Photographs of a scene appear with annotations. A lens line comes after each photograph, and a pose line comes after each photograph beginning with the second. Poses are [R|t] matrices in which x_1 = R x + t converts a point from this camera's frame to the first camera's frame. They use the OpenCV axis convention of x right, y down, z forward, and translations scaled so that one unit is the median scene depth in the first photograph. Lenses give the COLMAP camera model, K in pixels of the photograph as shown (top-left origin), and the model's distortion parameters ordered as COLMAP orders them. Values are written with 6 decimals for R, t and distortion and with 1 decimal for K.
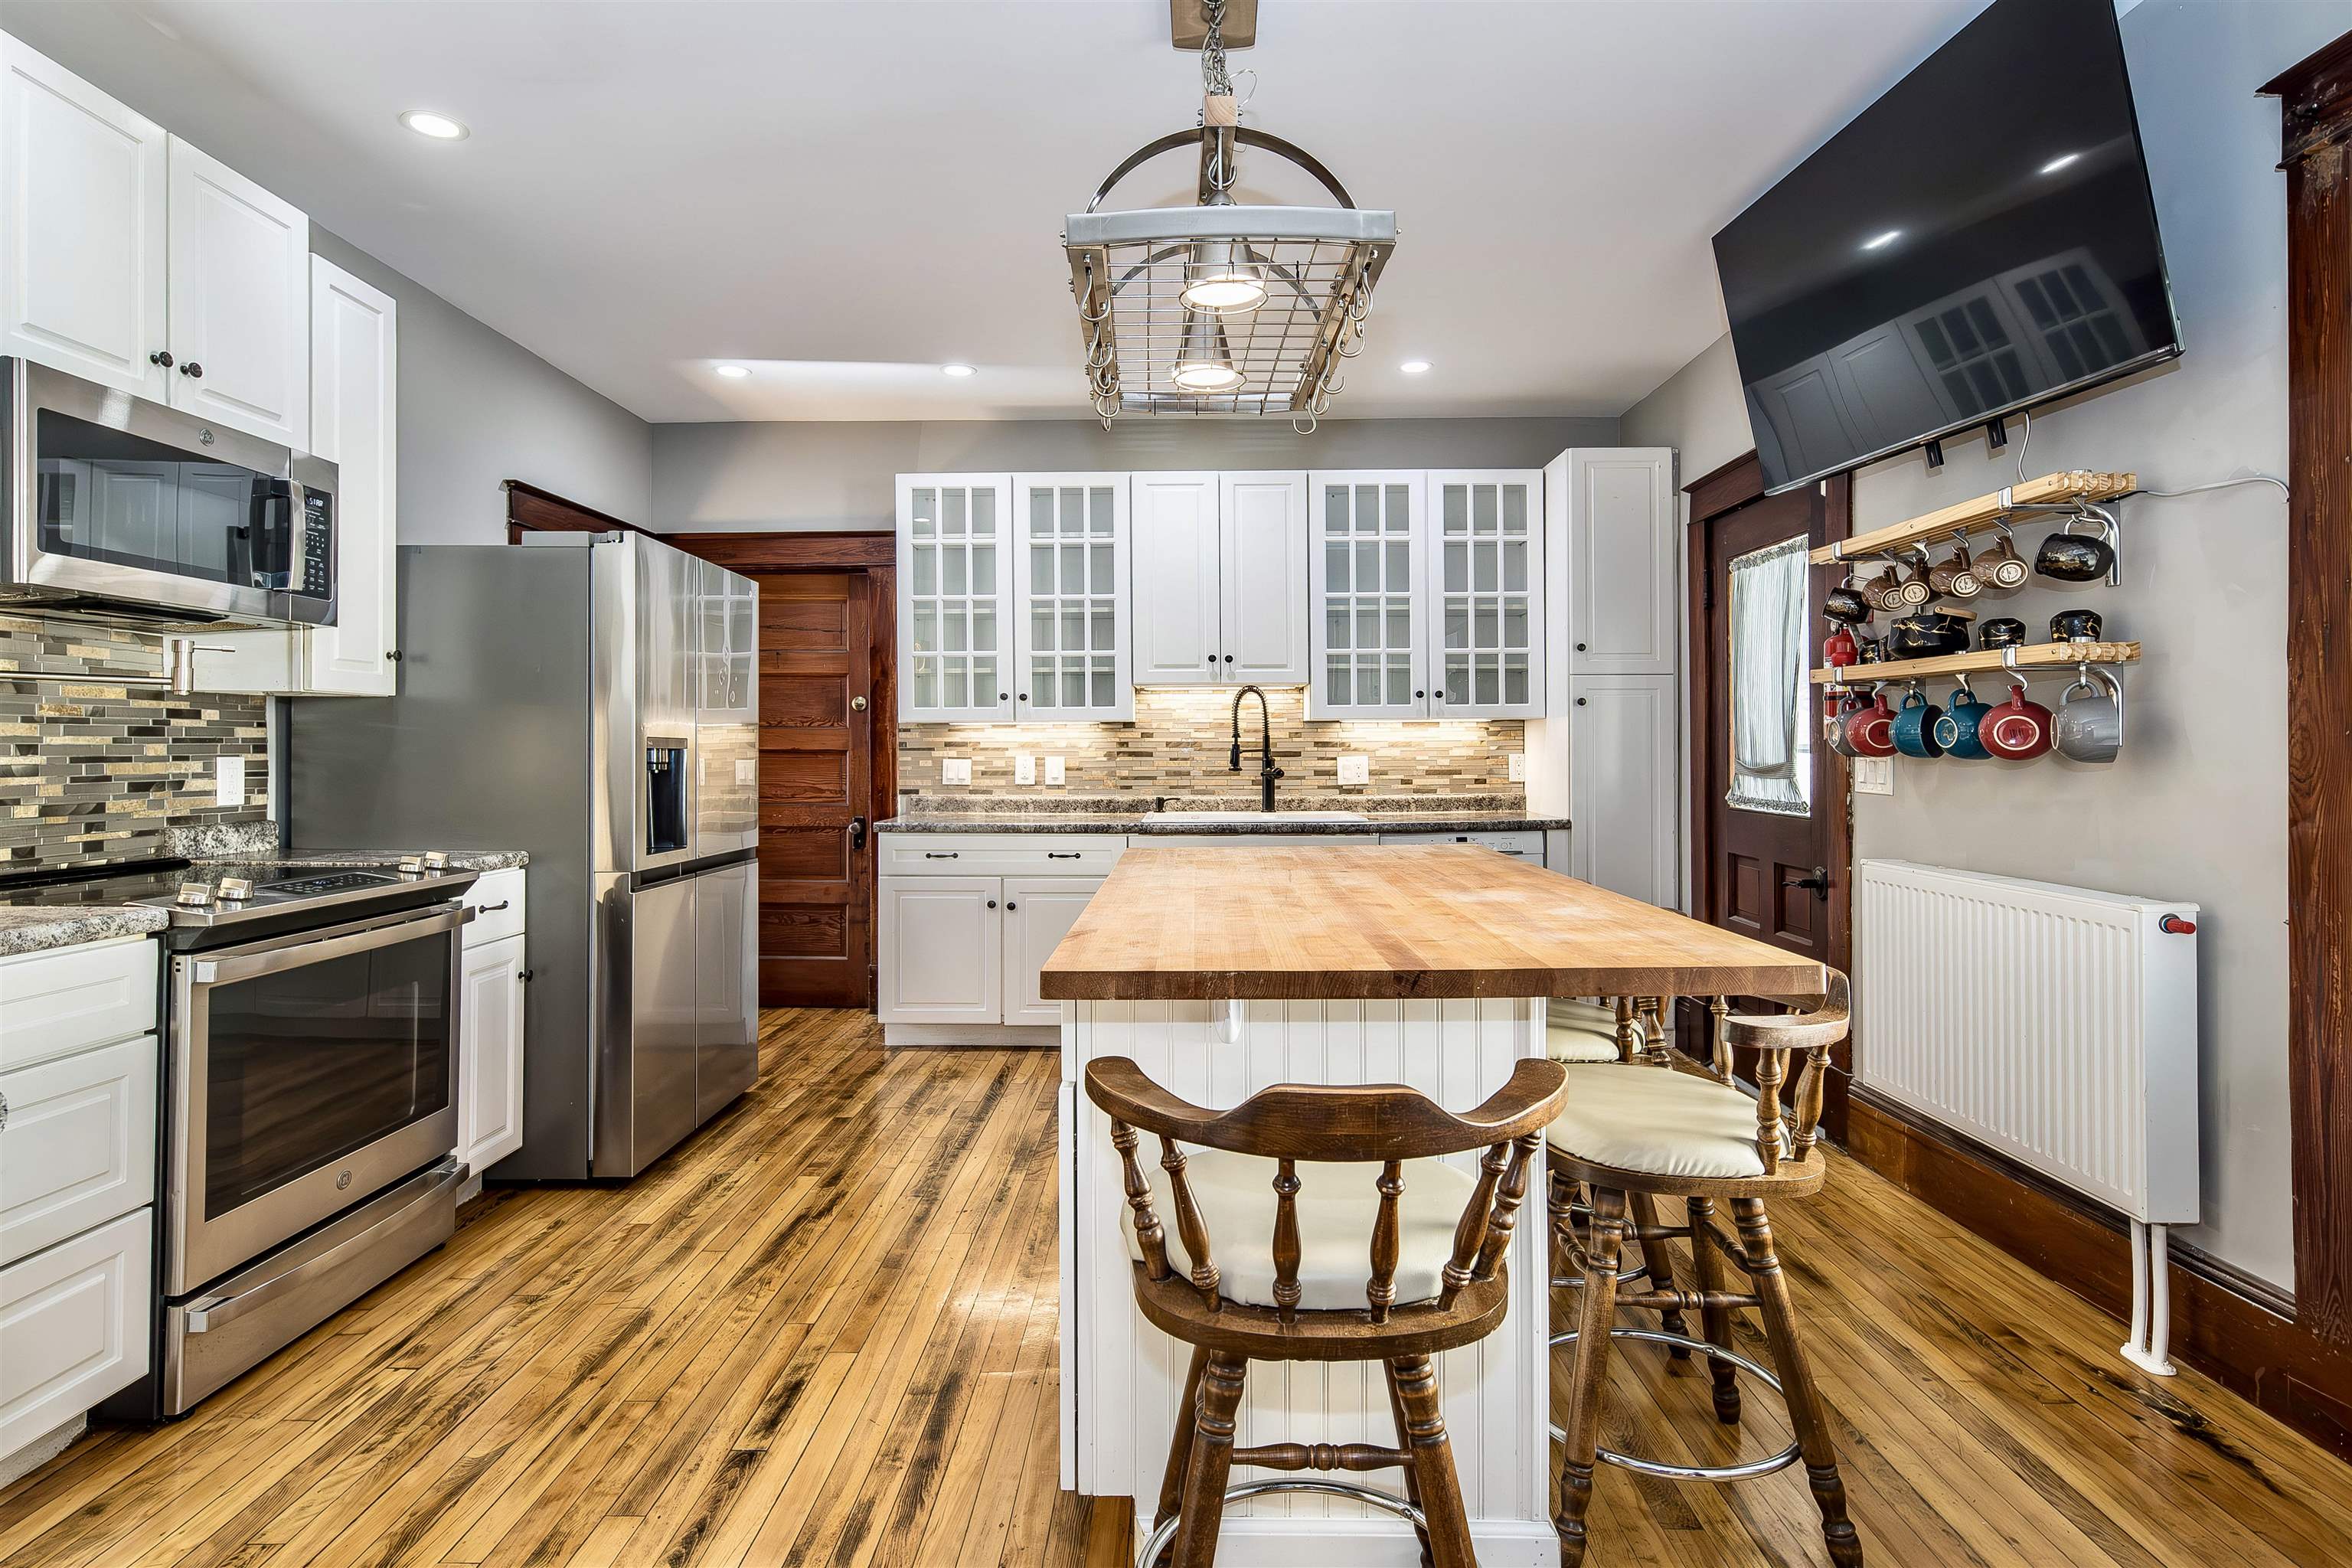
lens RADIAL K [[1143.8, 0, 1216.4], [0, 1143.8, 739.4], [0, 0, 1]] dist [0.001686, 0.000053]
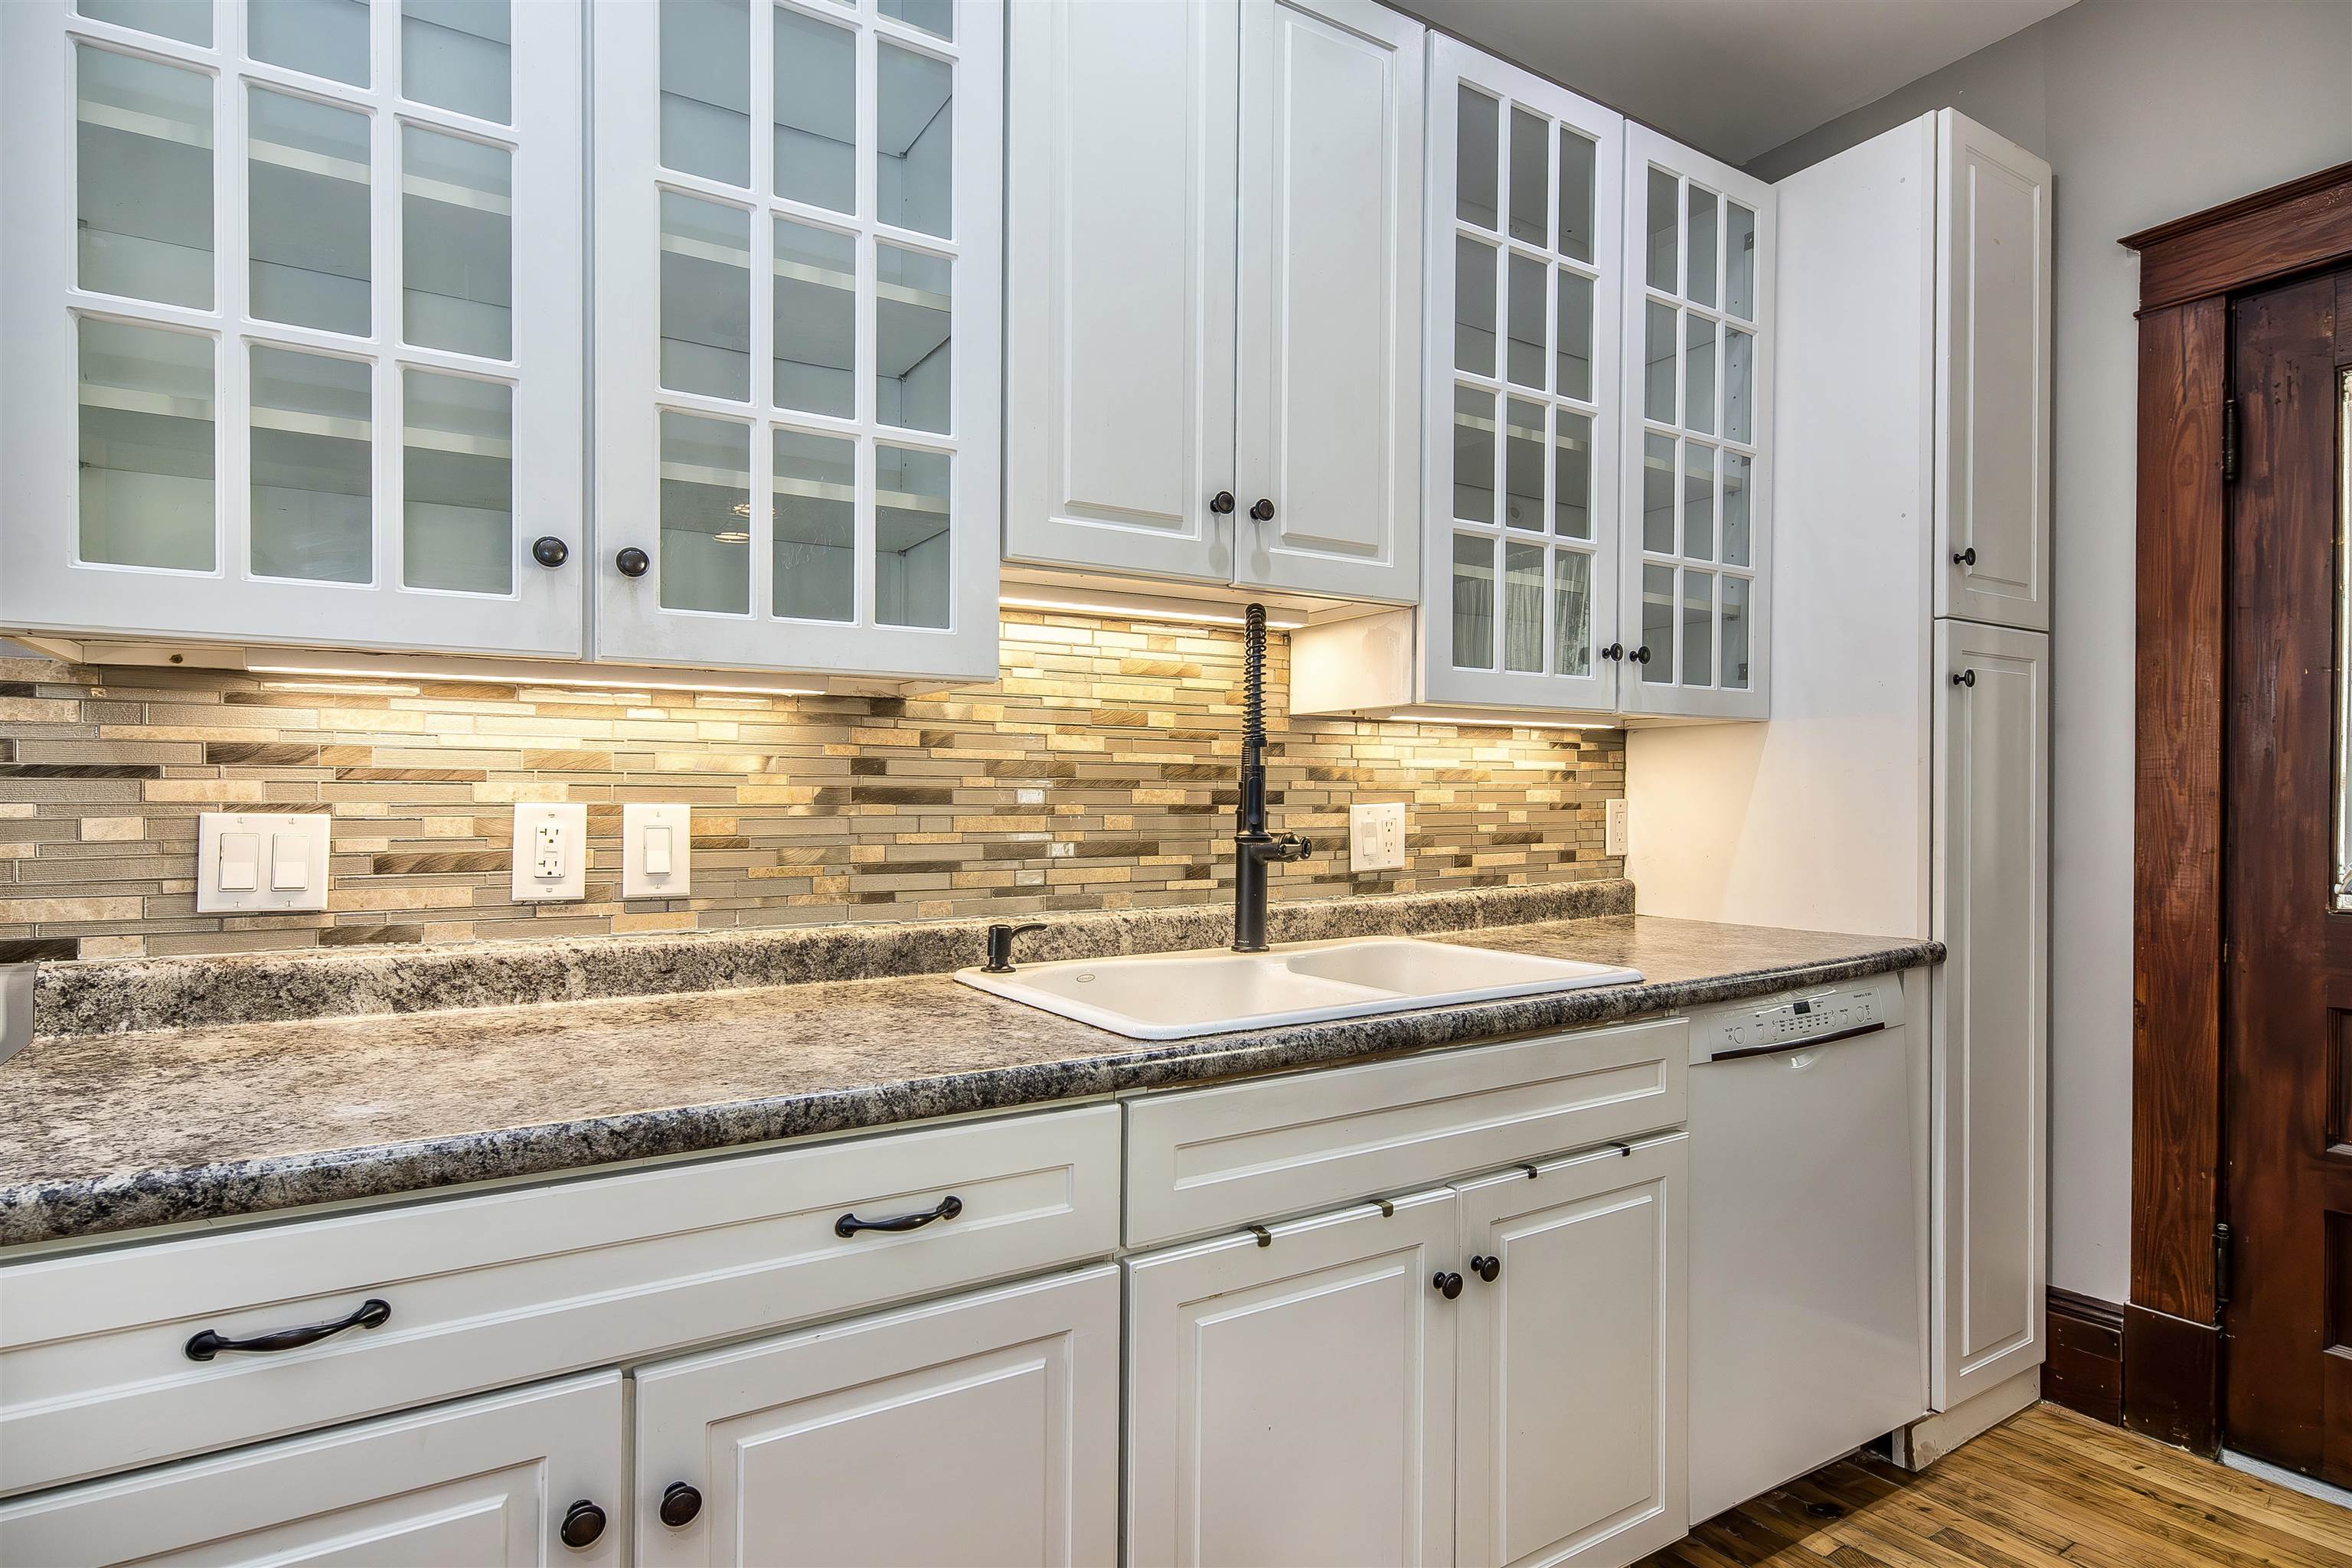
lens RADIAL K [[1307.4, 0, 1170.4], [0, 1307.4, 798.2], [0, 0, 1]] dist [0.006185, 0.001016]
pose [[0.884762, 0.002772, 0.466035, -0.181733], [-0.005524, 0.999974, 0.004539, 0.011461], [-0.466011, -0.006591, 0.884754, 0.635875]]
